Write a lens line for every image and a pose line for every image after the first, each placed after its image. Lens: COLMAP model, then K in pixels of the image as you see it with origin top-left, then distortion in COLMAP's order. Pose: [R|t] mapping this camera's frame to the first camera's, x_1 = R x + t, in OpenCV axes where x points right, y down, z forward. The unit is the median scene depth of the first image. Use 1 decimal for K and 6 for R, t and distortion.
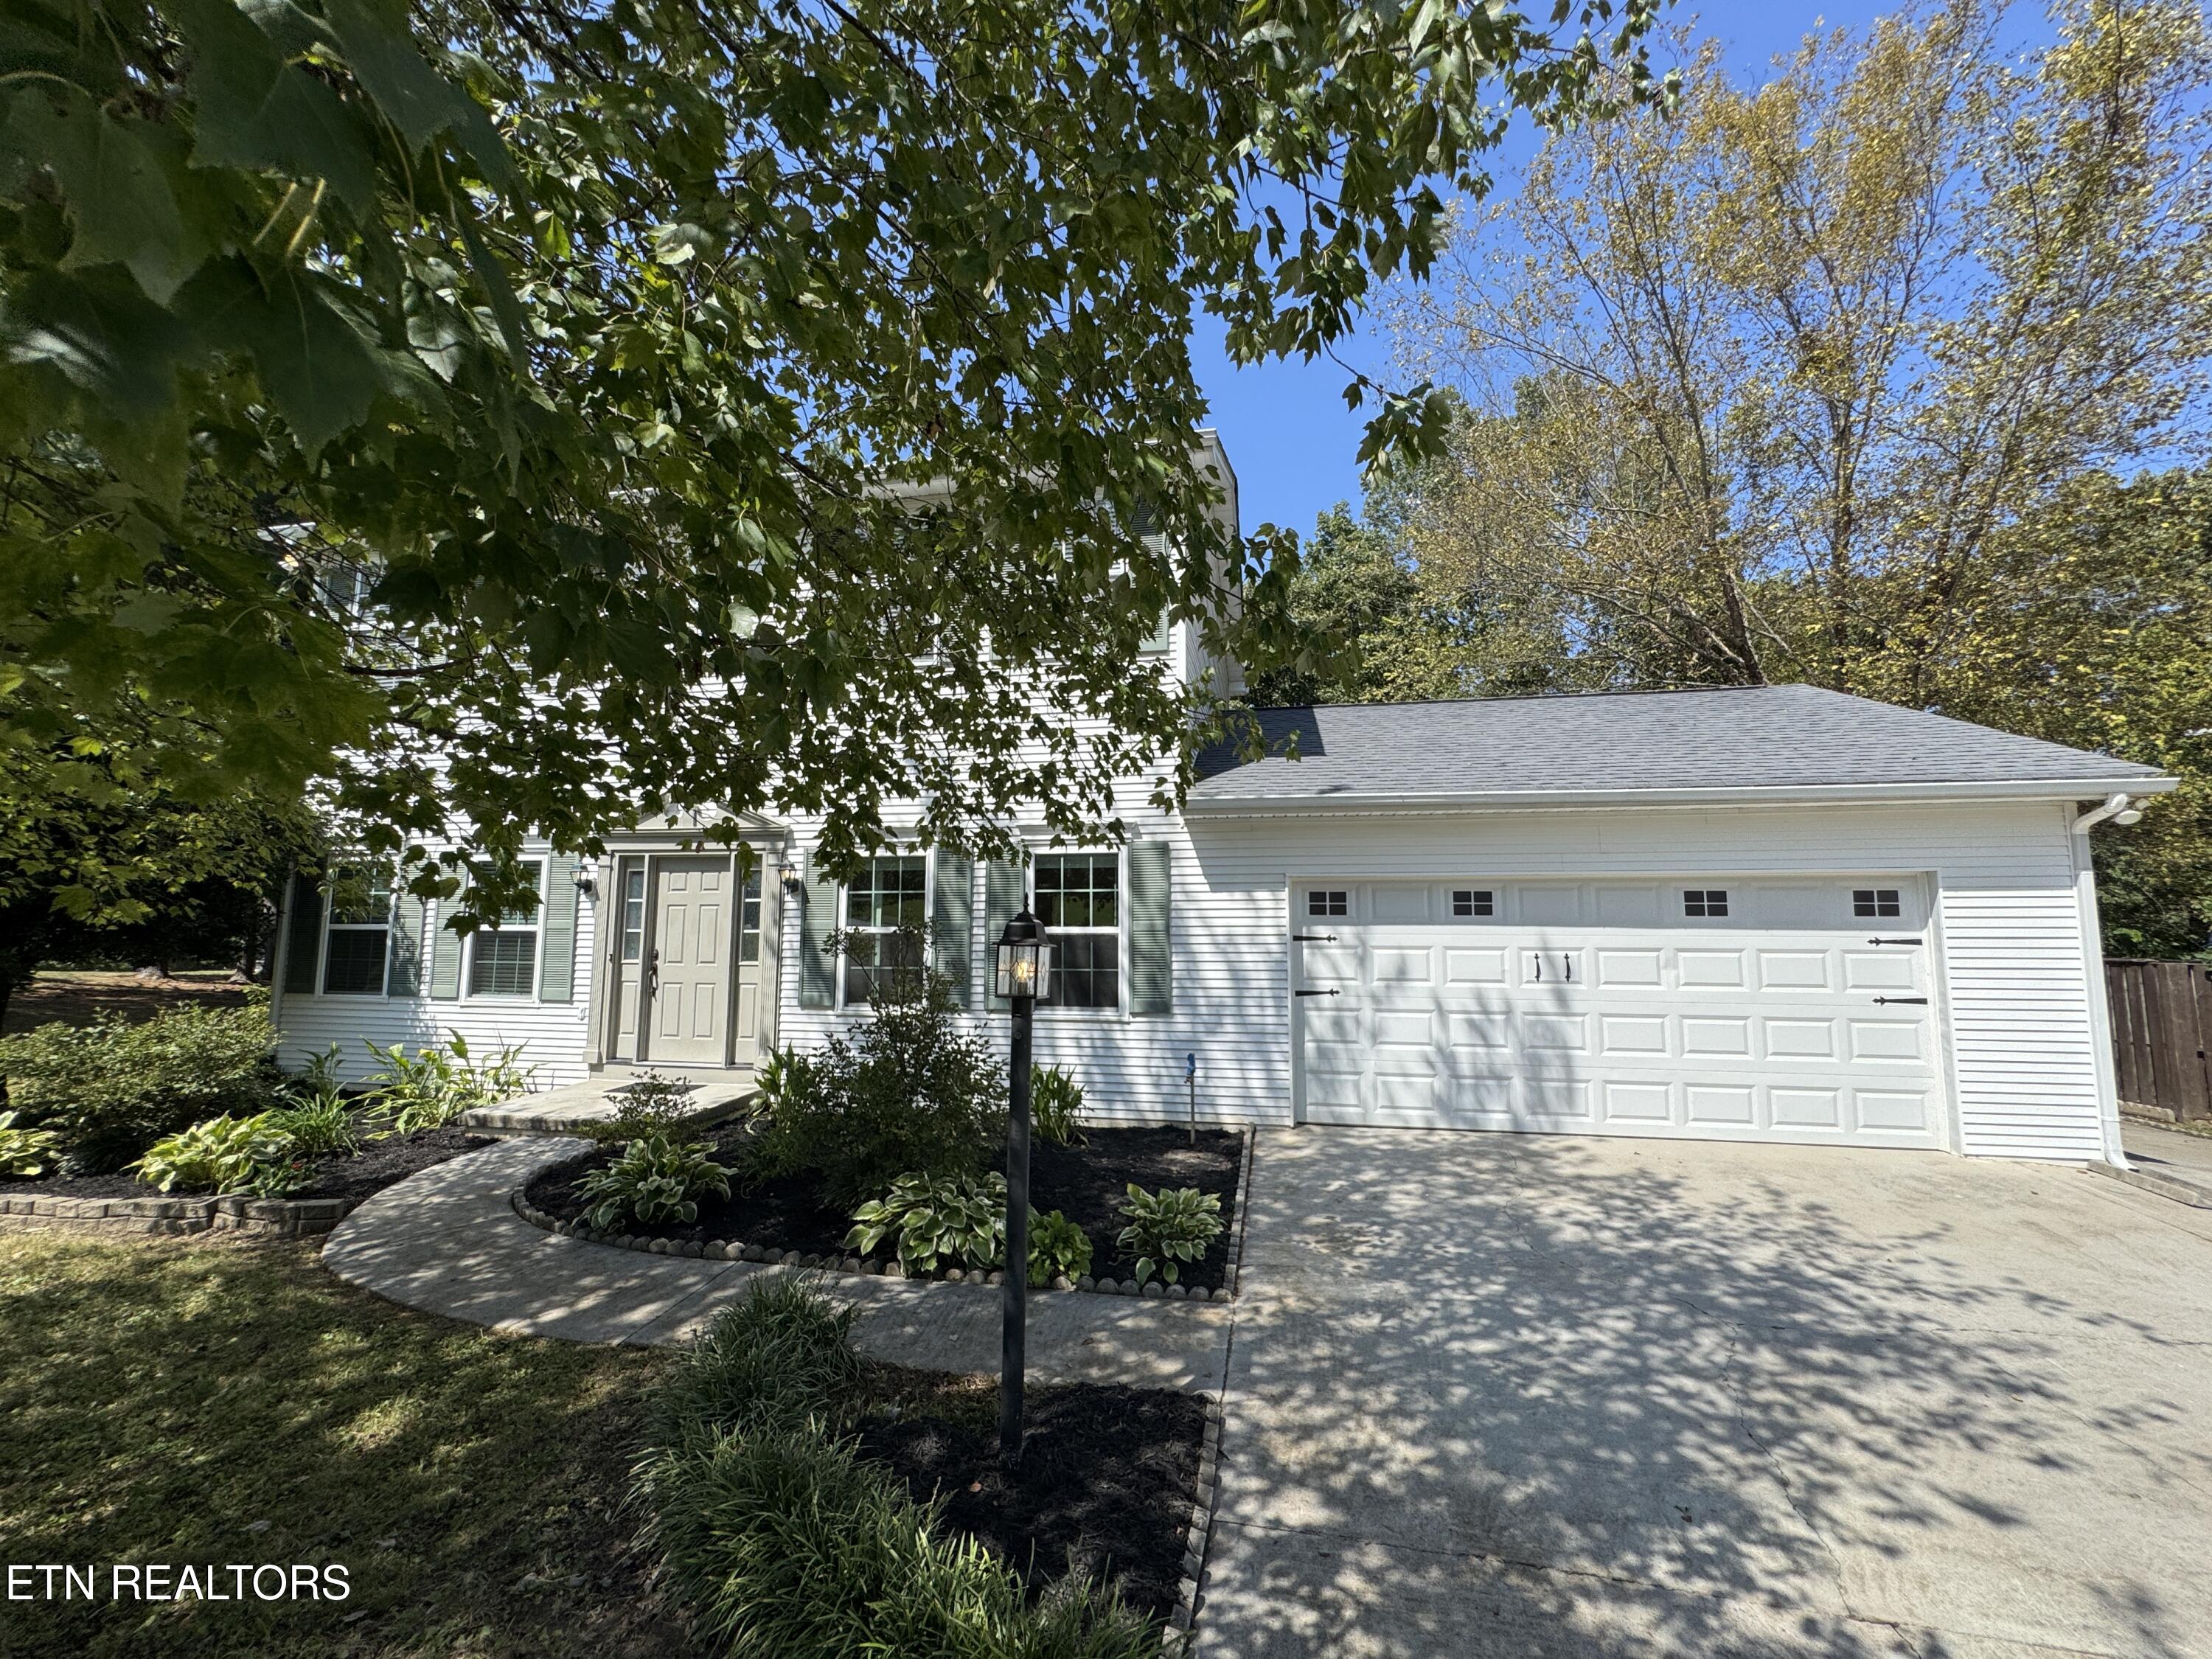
lens RADIAL K [[883.3, 0, 1108.6], [0, 883.3, 839.4], [0, 0, 1]] dist [-0.006277, -0.000382]
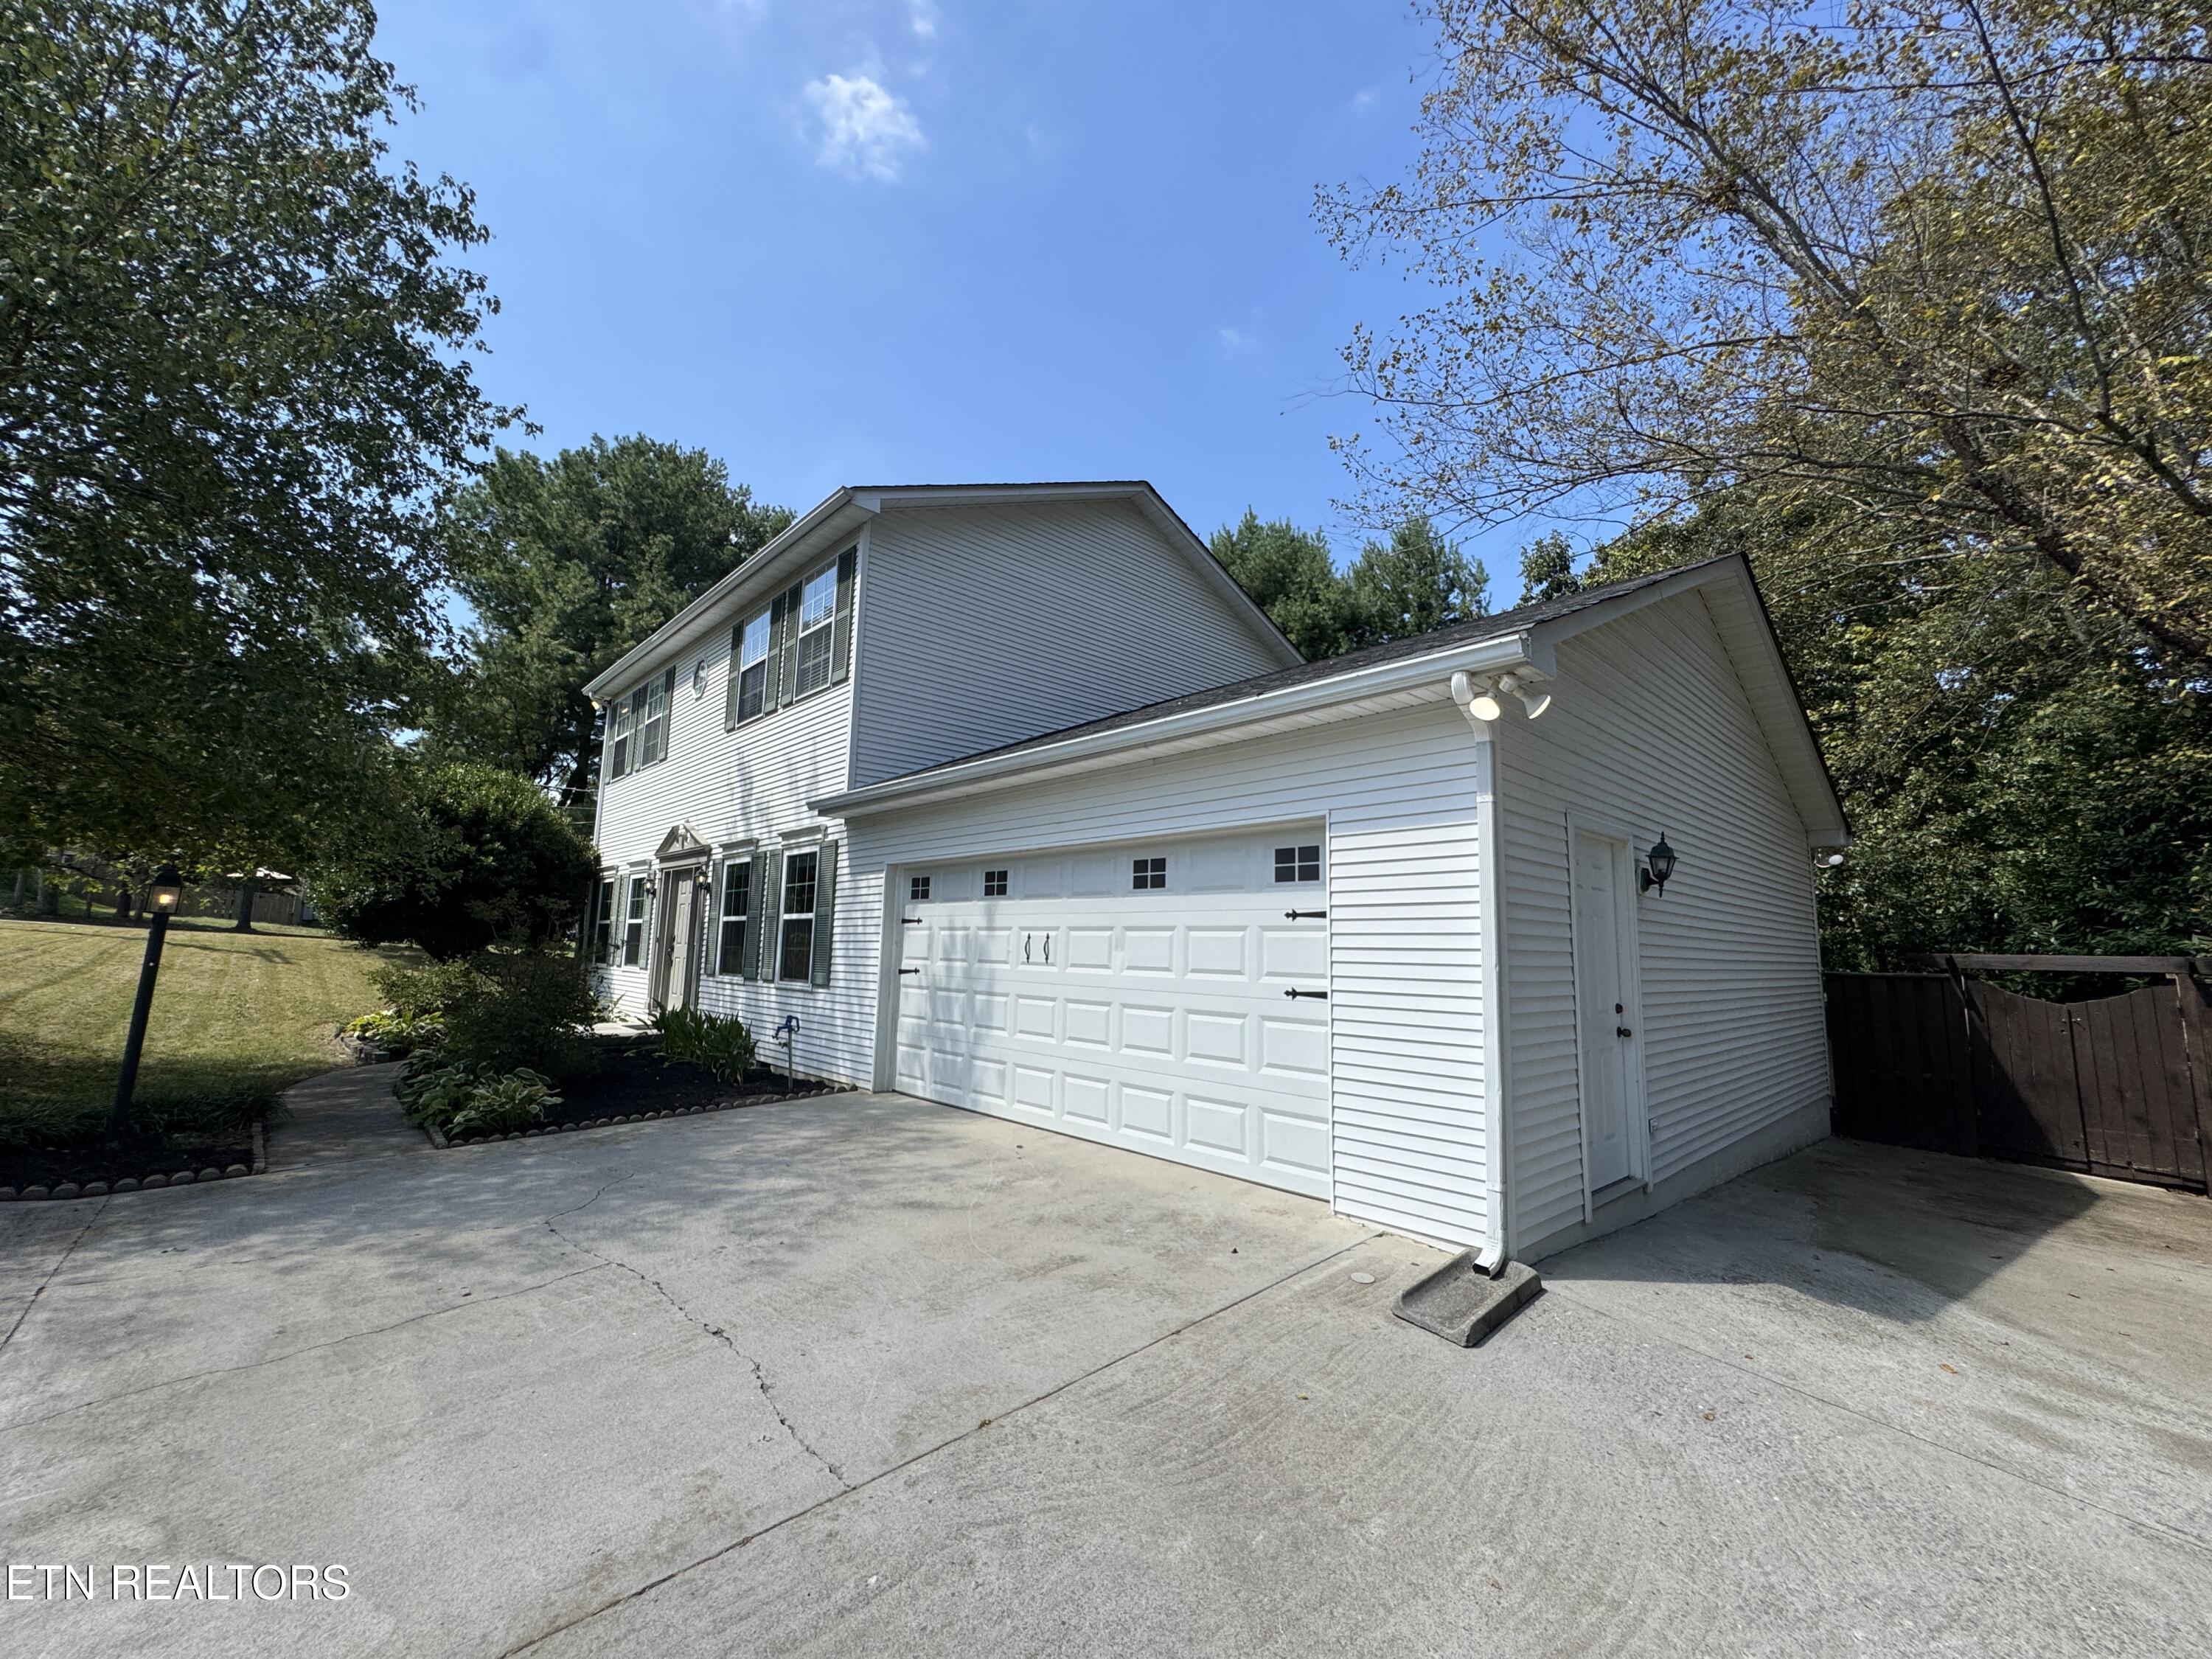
lens RADIAL K [[885.5, 0, 1102.6], [0, 885.5, 830.2], [0, 0, 1]] dist [-0.002045, -0.000553]
pose [[0.806453, -0.065322, -0.587679, 1.080078], [0.037705, 0.997537, -0.059138, 0.074758], [0.590094, 0.025533, 0.806930, 0.261029]]
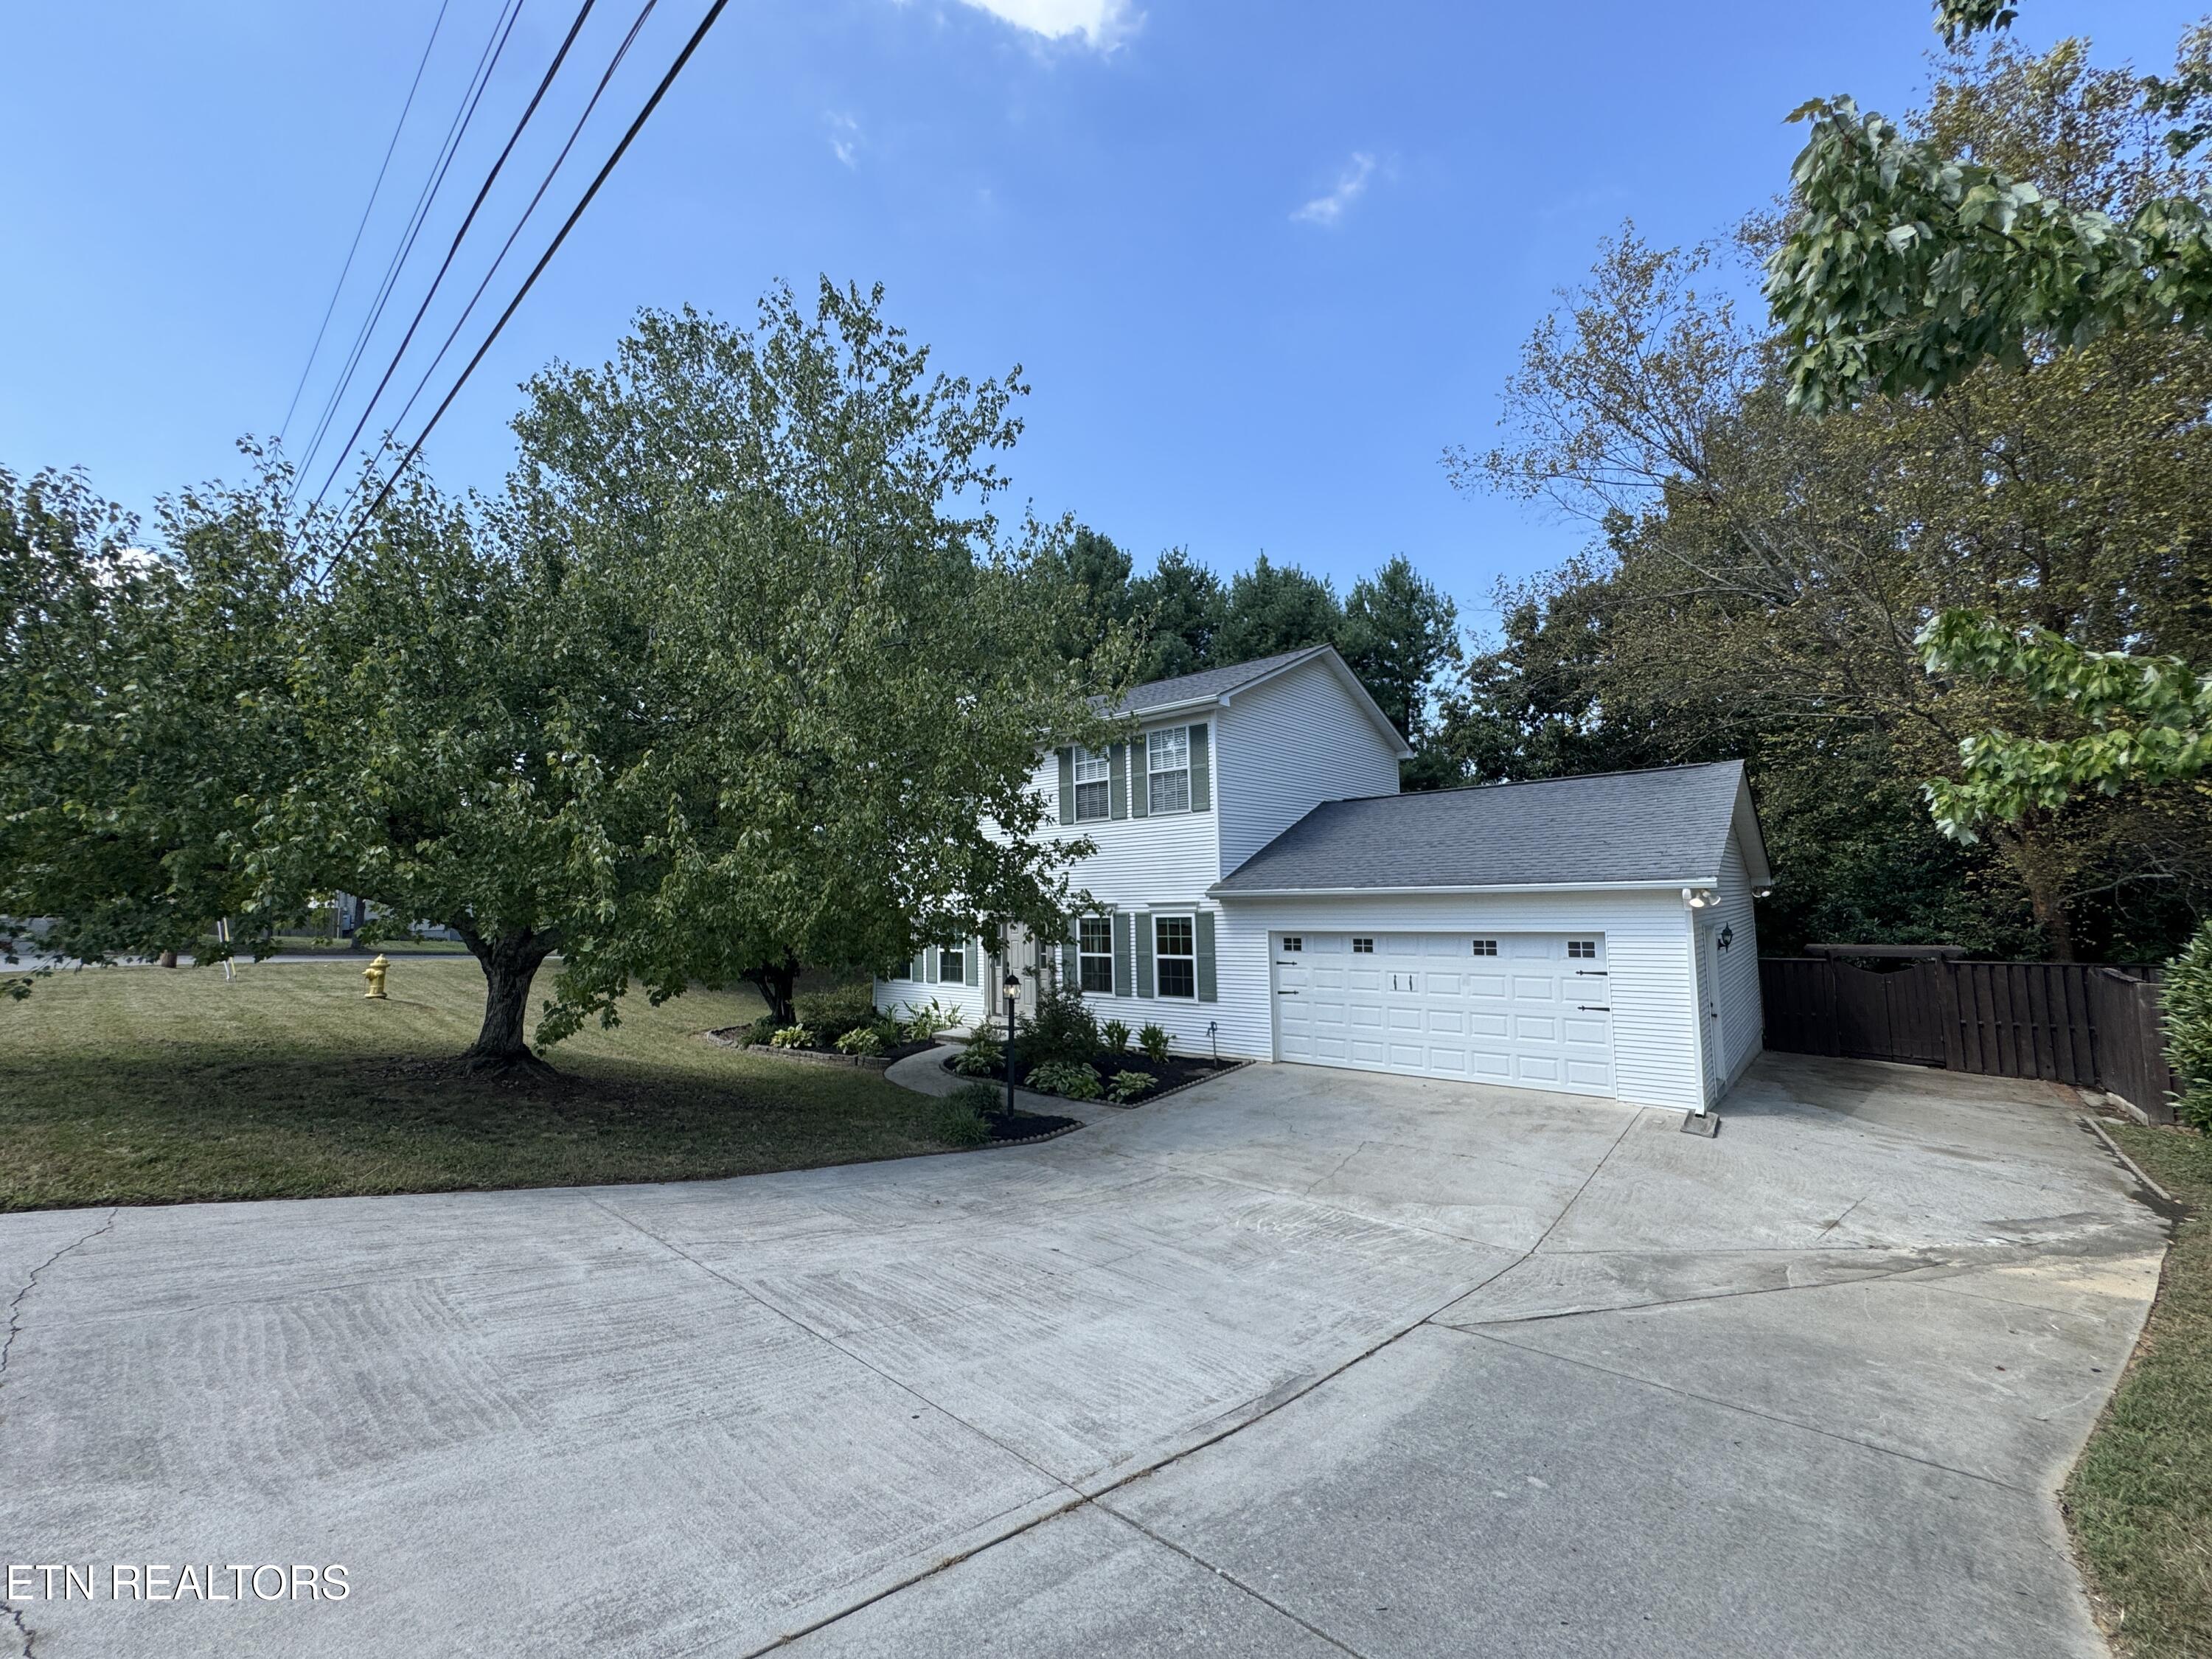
lens RADIAL K [[888.6, 0, 1106.0], [0, 888.6, 829.5], [0, 0, 1]] dist [-0.001804, -0.000759]
pose [[0.870396, -0.062146, -0.488415, 0.841081], [0.074085, 0.997239, 0.005138, -0.207773], [0.486747, -0.040657, 0.872596, -0.810052]]
